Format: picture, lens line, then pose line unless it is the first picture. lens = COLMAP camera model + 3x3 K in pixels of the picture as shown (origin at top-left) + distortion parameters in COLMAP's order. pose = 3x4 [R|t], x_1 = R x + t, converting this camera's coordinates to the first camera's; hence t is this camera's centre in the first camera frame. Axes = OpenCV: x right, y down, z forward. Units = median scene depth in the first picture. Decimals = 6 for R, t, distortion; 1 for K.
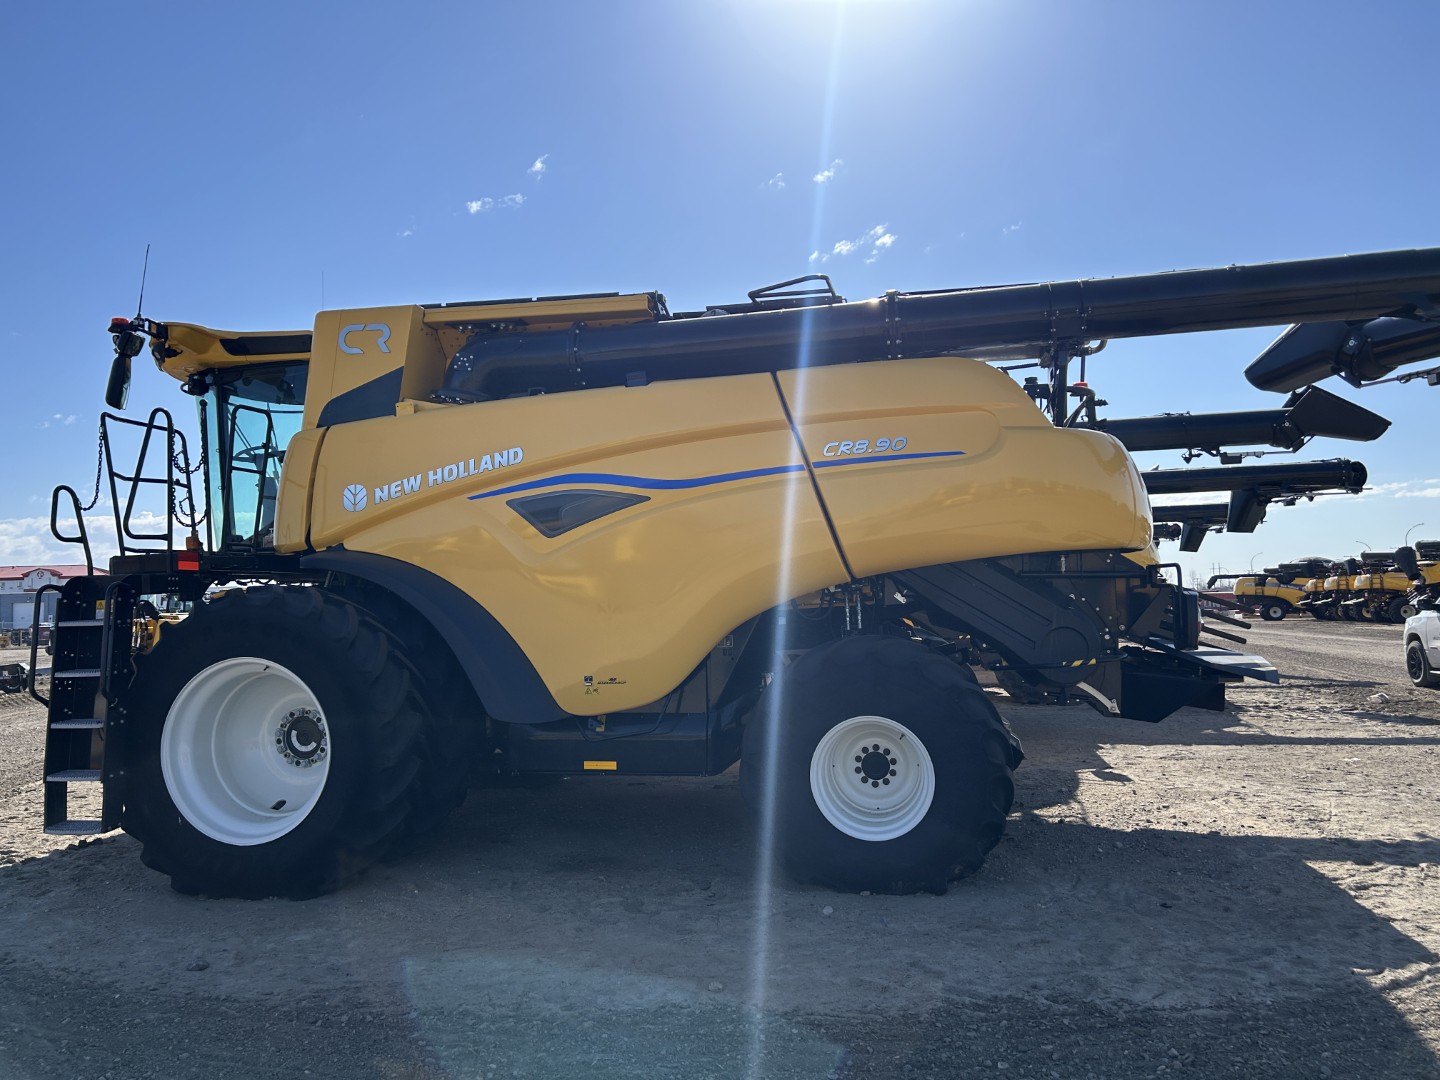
lens RADIAL K [[1117.2, 0, 720.0], [0, 1117.2, 540.0], [0, 0, 1]] dist [0.063305, -0.061149]
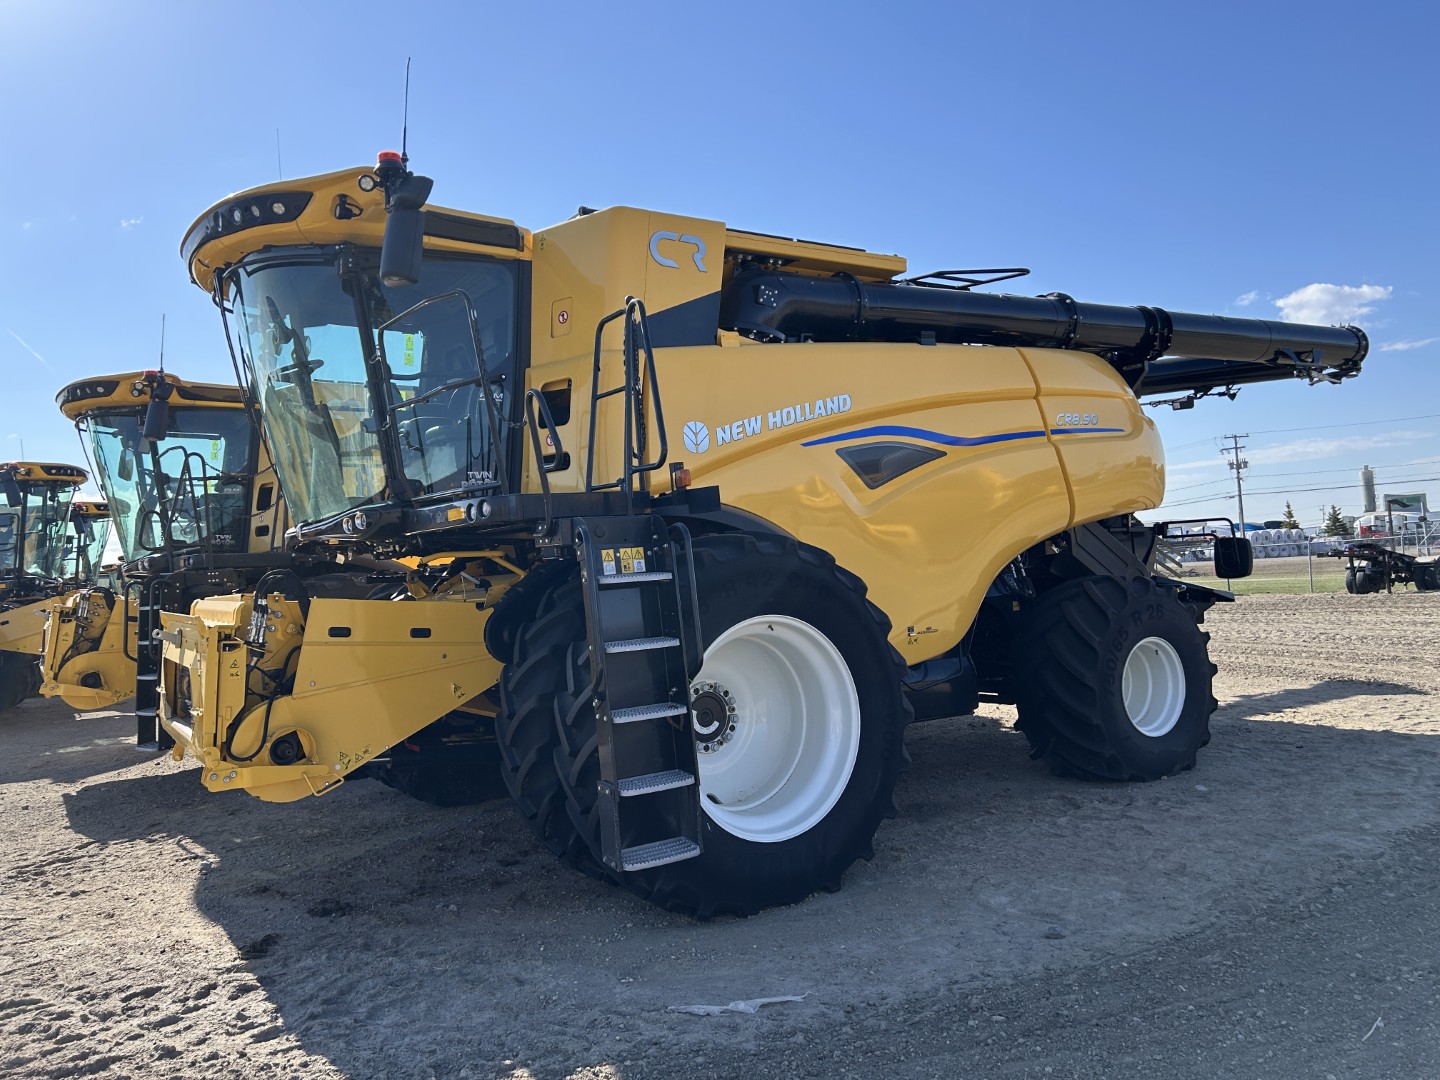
lens RADIAL K [[1082.7, 0, 715.2], [0, 1082.7, 559.7], [0, 0, 1]] dist [0.043844, -0.003769]
pose [[0.730262, -0.012196, 0.683058, -0.903476], [0.008249, 0.999925, 0.009034, 0.049754], [-0.683117, -0.000963, 0.730308, 0.400291]]
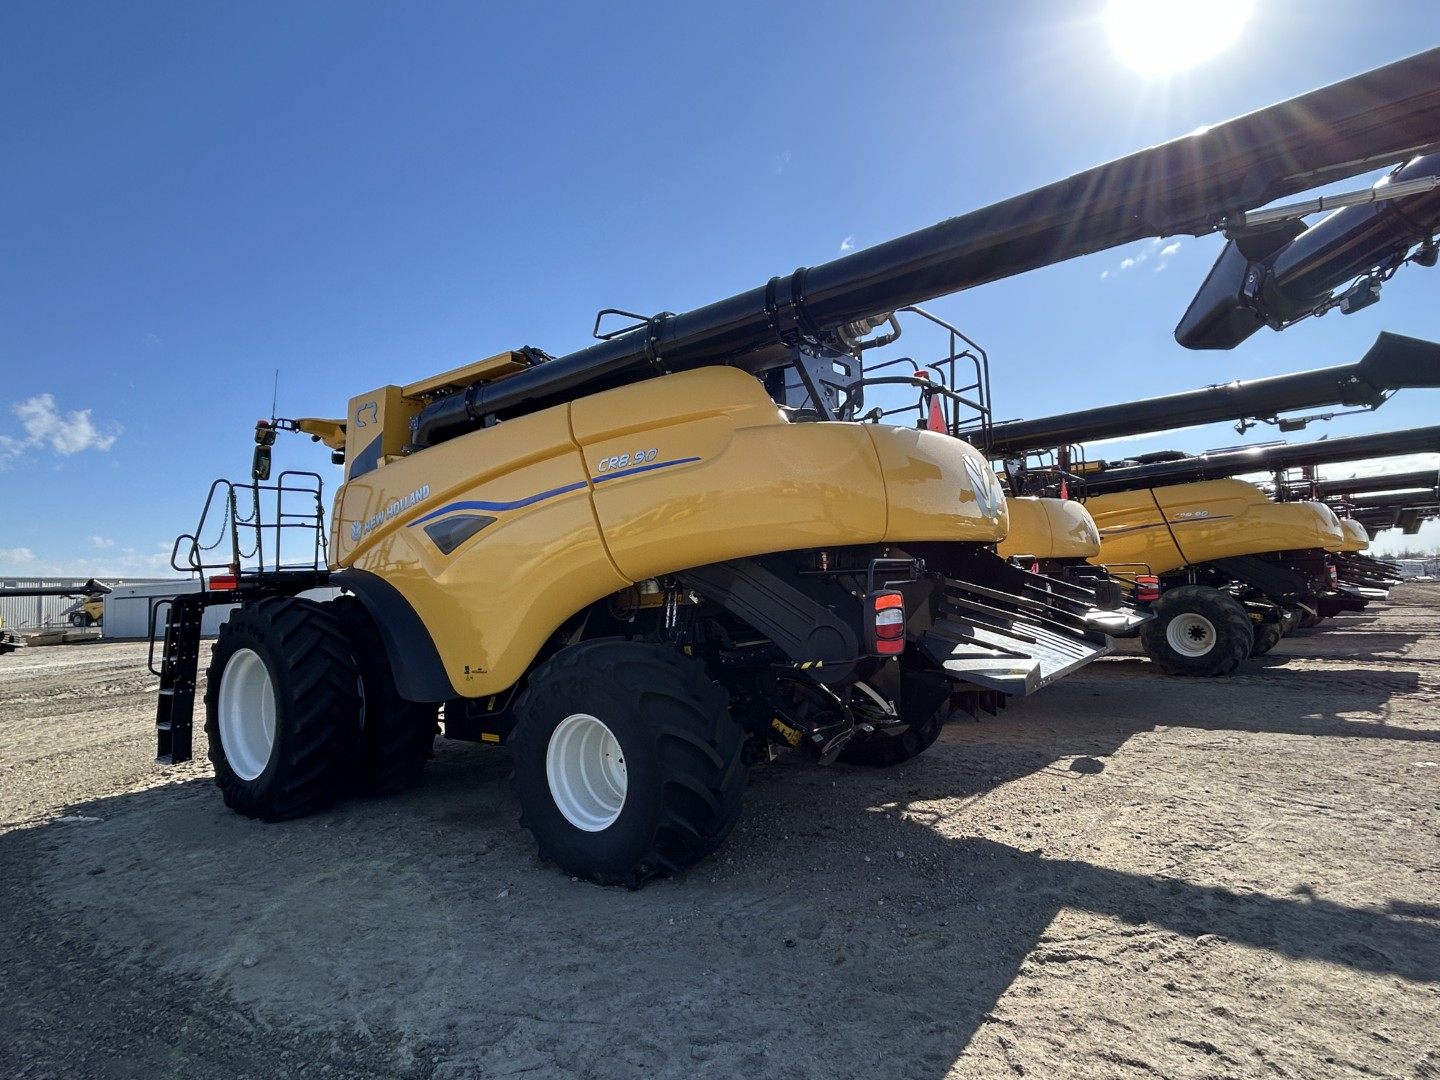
lens RADIAL K [[793.7, 0, 720.0], [0, 793.7, 540.0], [0, 0, 1]] dist [-0.001945, -0.000679]
pose [[0.891303, -0.047954, -0.450866, 0.528595], [0.051494, 0.998664, -0.004421, 0.001267], [0.450475, -0.019276, 0.892581, 0.340531]]
